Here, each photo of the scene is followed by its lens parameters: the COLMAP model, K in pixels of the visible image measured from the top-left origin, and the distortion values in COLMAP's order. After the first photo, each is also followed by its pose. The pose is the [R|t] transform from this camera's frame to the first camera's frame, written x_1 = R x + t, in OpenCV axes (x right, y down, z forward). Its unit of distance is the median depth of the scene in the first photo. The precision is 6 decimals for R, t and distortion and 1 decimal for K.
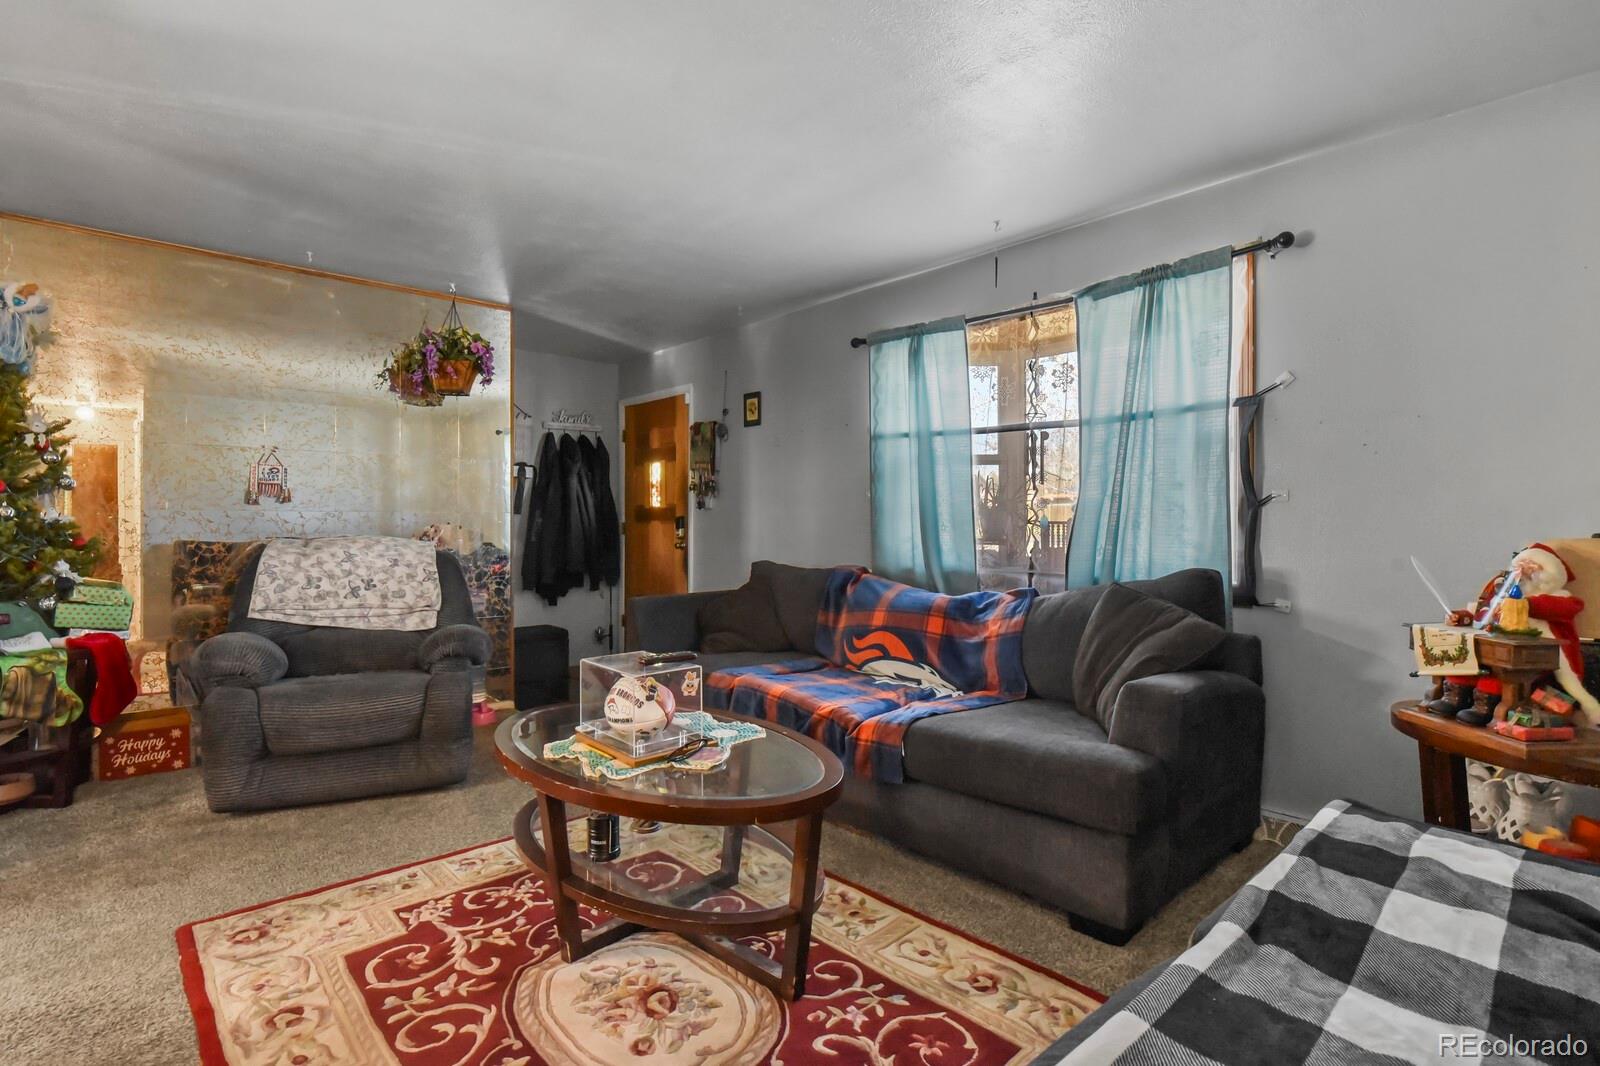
lens RADIAL K [[775.0, 0, 804.4], [0, 775.0, 534.5], [0, 0, 1]] dist [-0.012280, -0.000953]
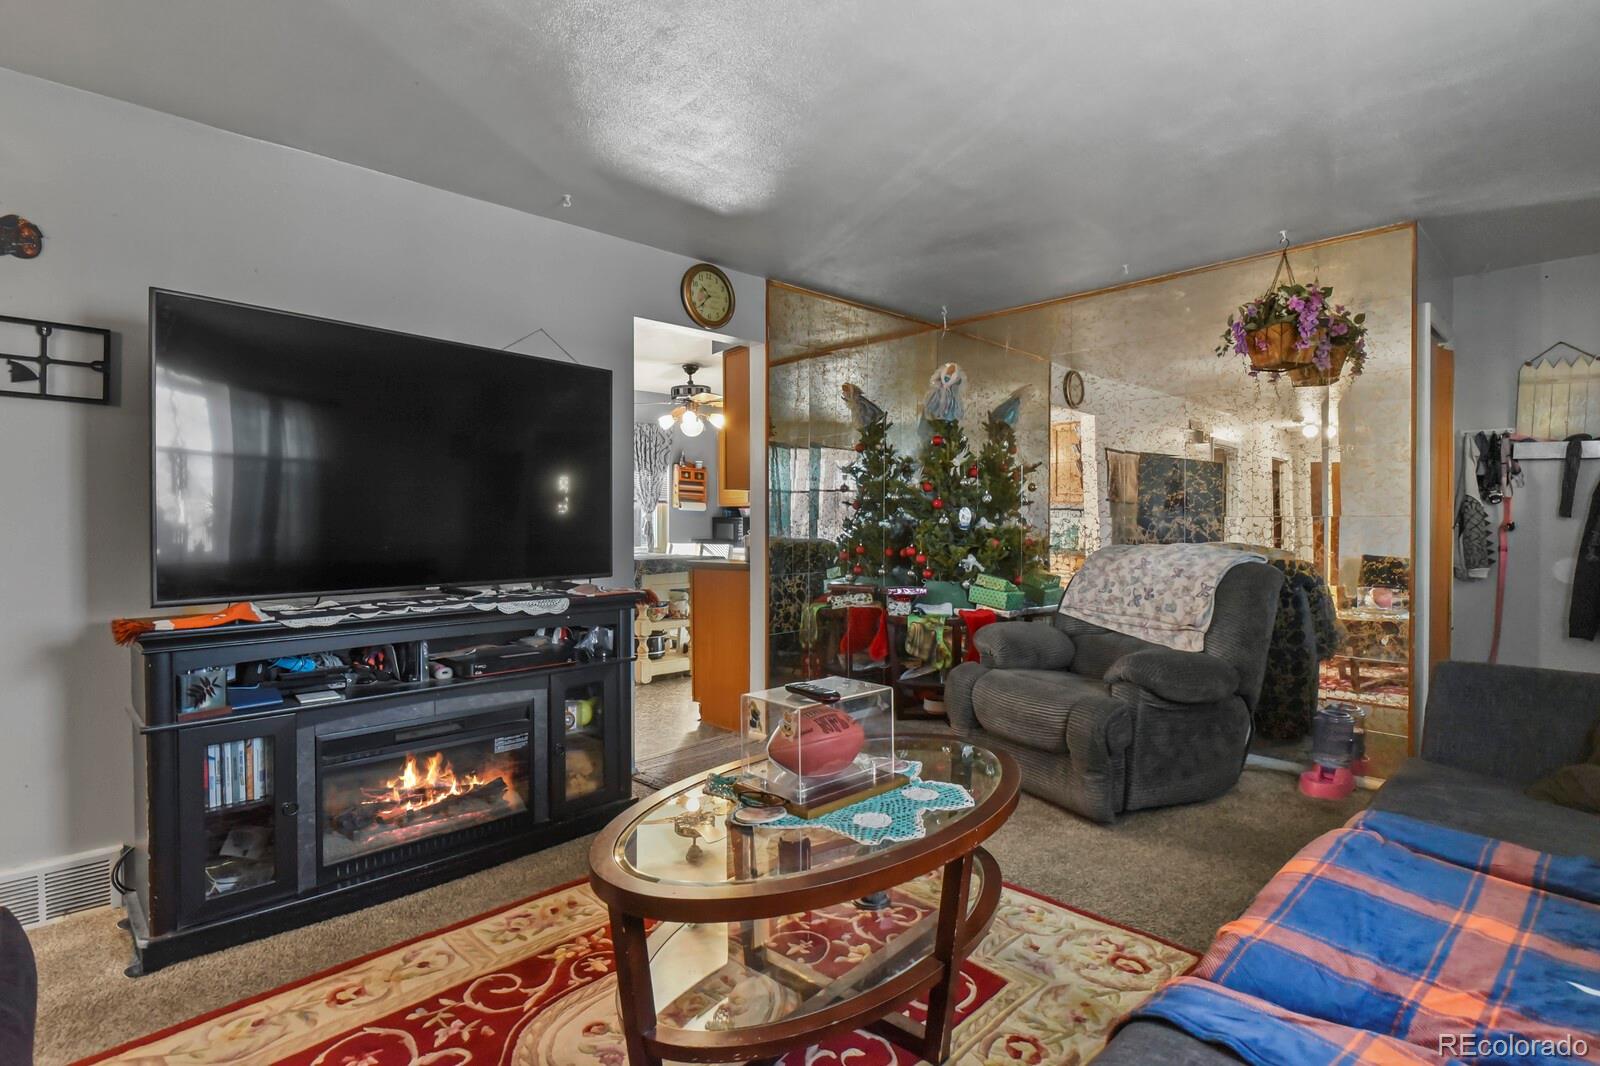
lens RADIAL K [[775.0, 0, 804.4], [0, 775.0, 525.5], [0, 0, 1]] dist [-0.012280, -0.000953]
pose [[0.012745, -0.000652, -0.999919, 0.383499], [-0.017400, 0.999848, -0.000874, -0.011218], [0.999767, 0.017409, 0.012732, 0.569896]]
